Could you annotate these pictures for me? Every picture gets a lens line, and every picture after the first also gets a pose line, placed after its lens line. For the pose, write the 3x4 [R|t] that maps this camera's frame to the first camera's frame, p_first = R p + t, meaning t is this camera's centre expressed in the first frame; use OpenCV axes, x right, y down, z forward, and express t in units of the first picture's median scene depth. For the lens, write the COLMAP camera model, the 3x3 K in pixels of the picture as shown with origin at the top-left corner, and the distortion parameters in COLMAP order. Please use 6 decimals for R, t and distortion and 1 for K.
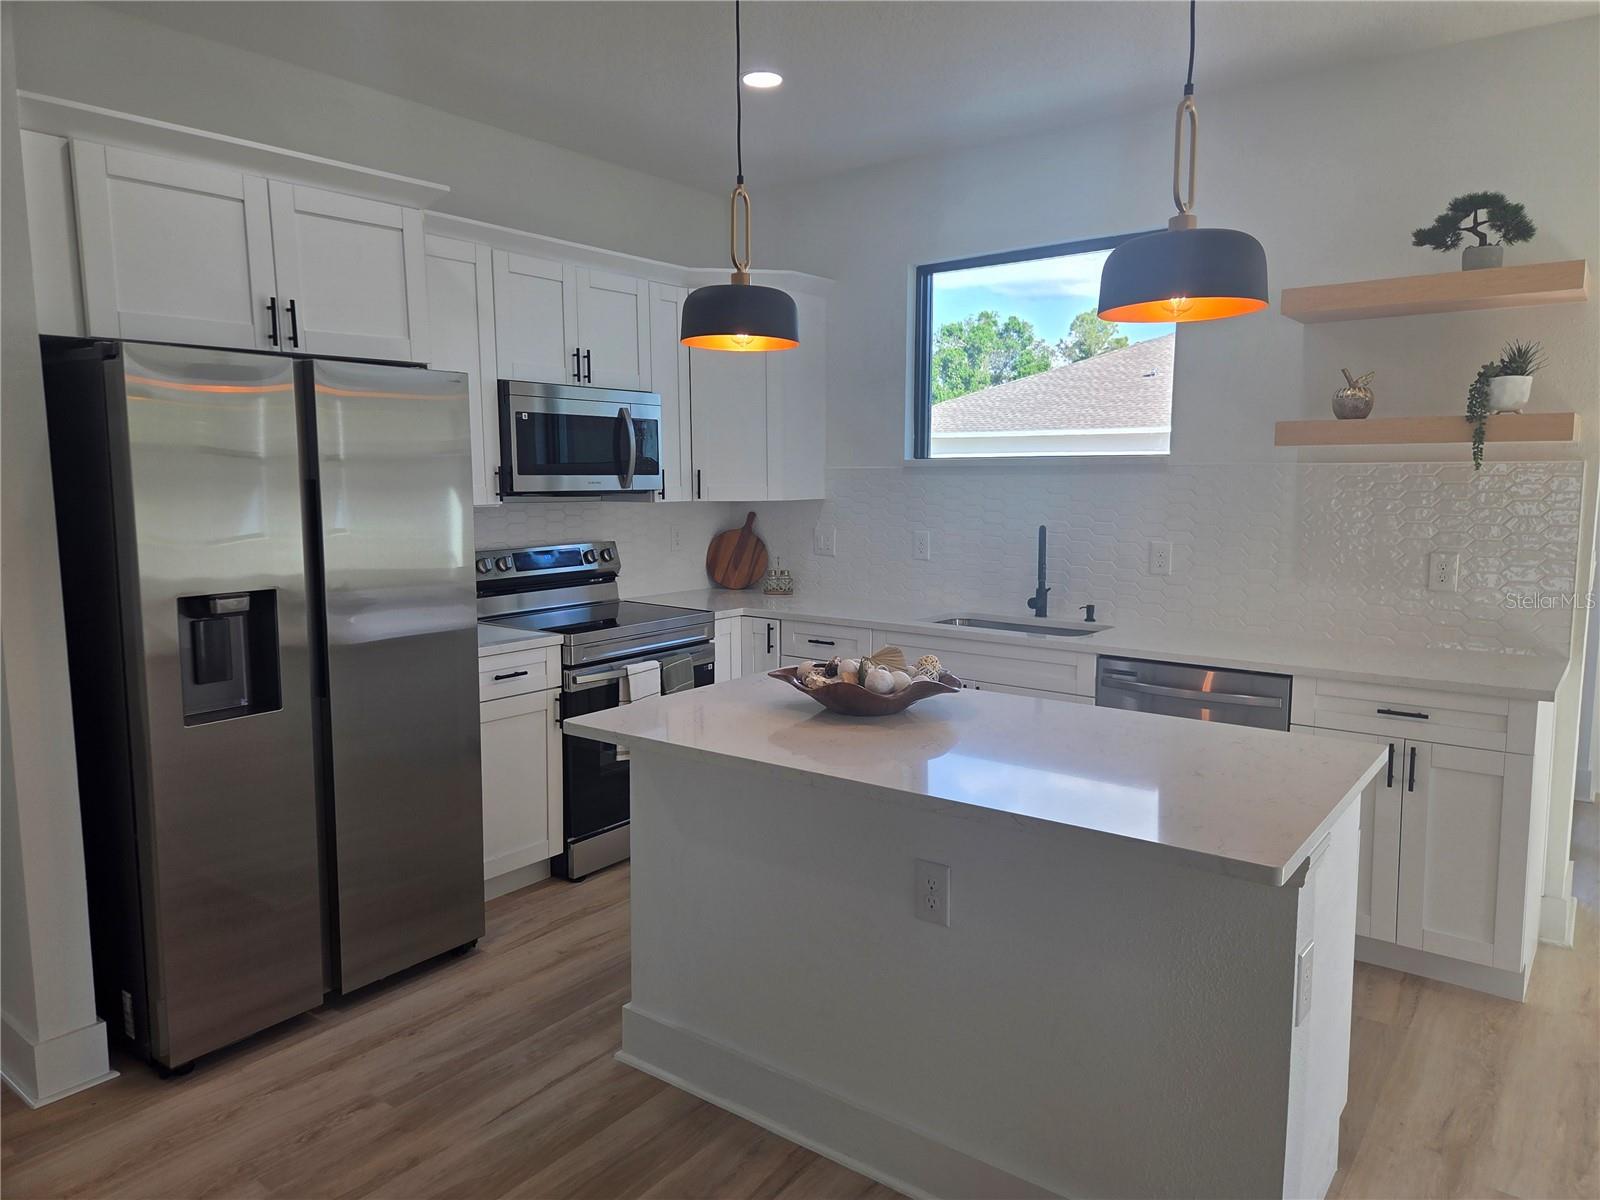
lens RADIAL K [[1085.7, 0, 800.0], [0, 1085.7, 600.0], [0, 0, 1]] dist [0.046970, 0.000773]
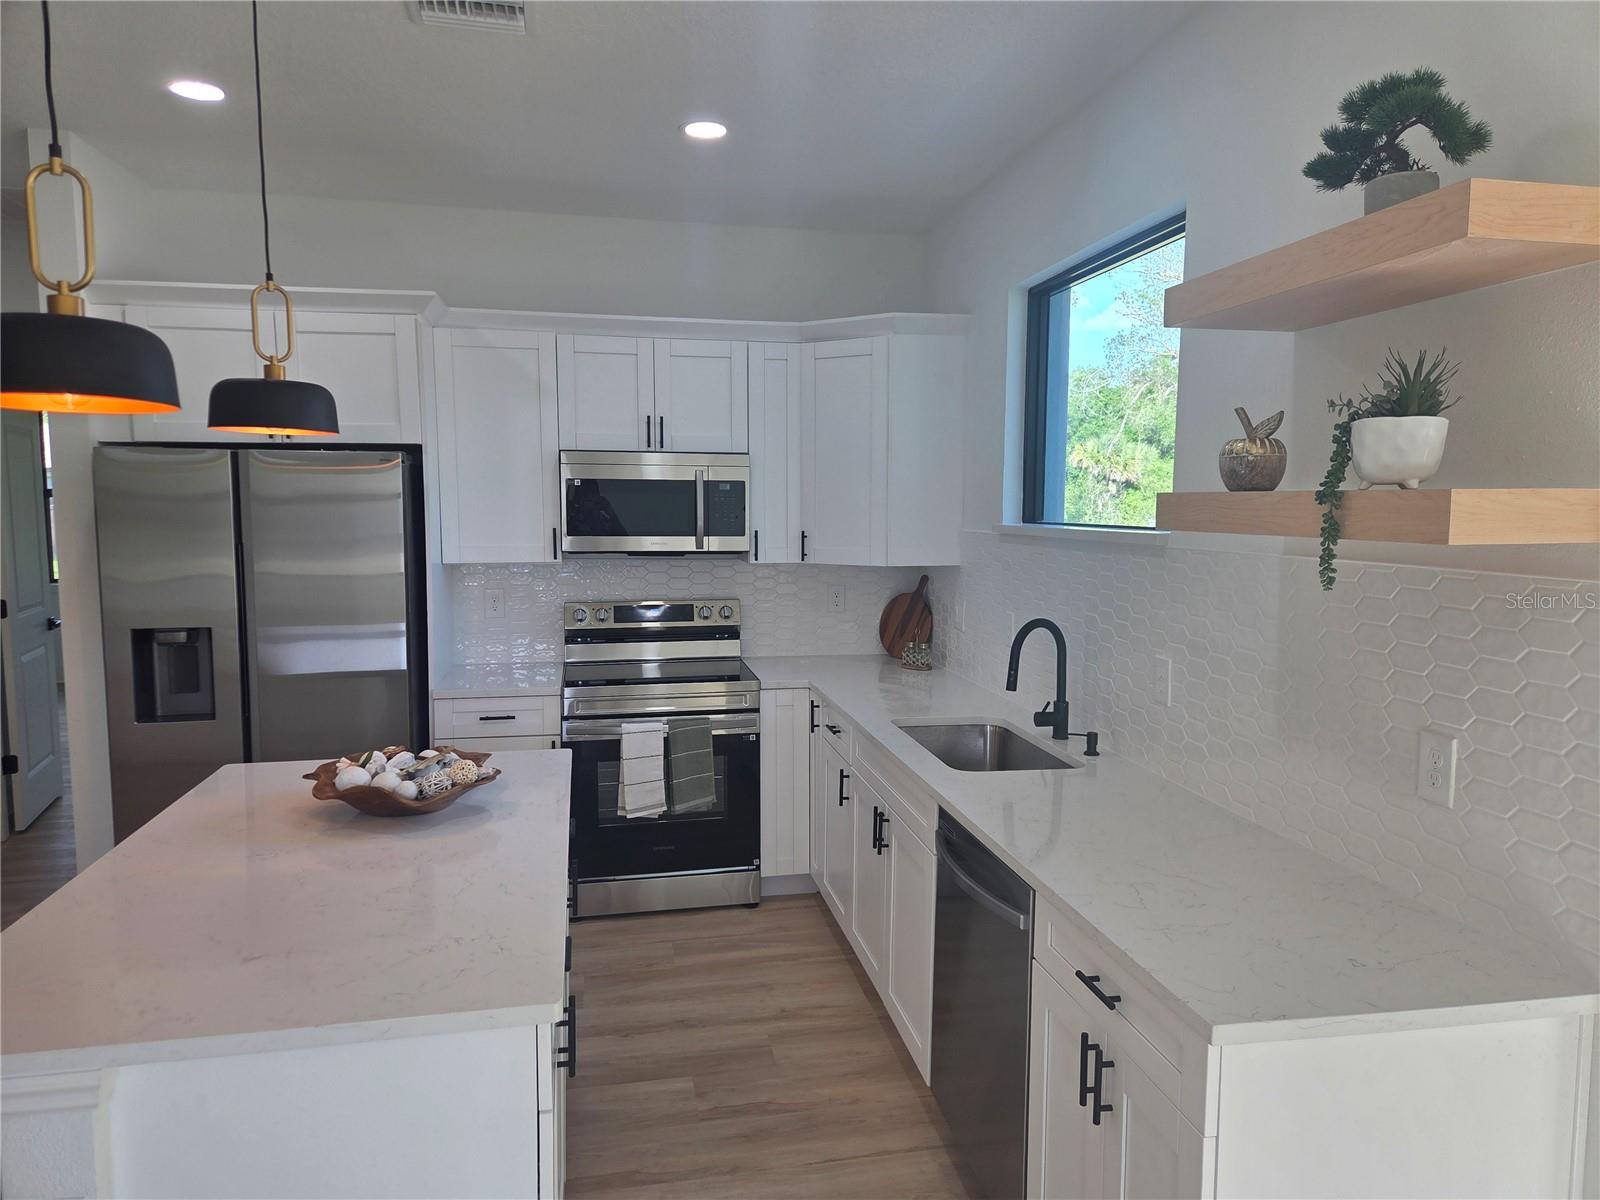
lens RADIAL K [[1060.4, 0, 785.0], [0, 1060.4, 598.6], [0, 0, 1]] dist [0.044186, -0.004623]
pose [[0.748518, 0.065995, -0.659822, 0.570839], [-0.083083, 0.996528, 0.005421, -0.071051], [0.657889, 0.050762, 0.751402, 0.322792]]
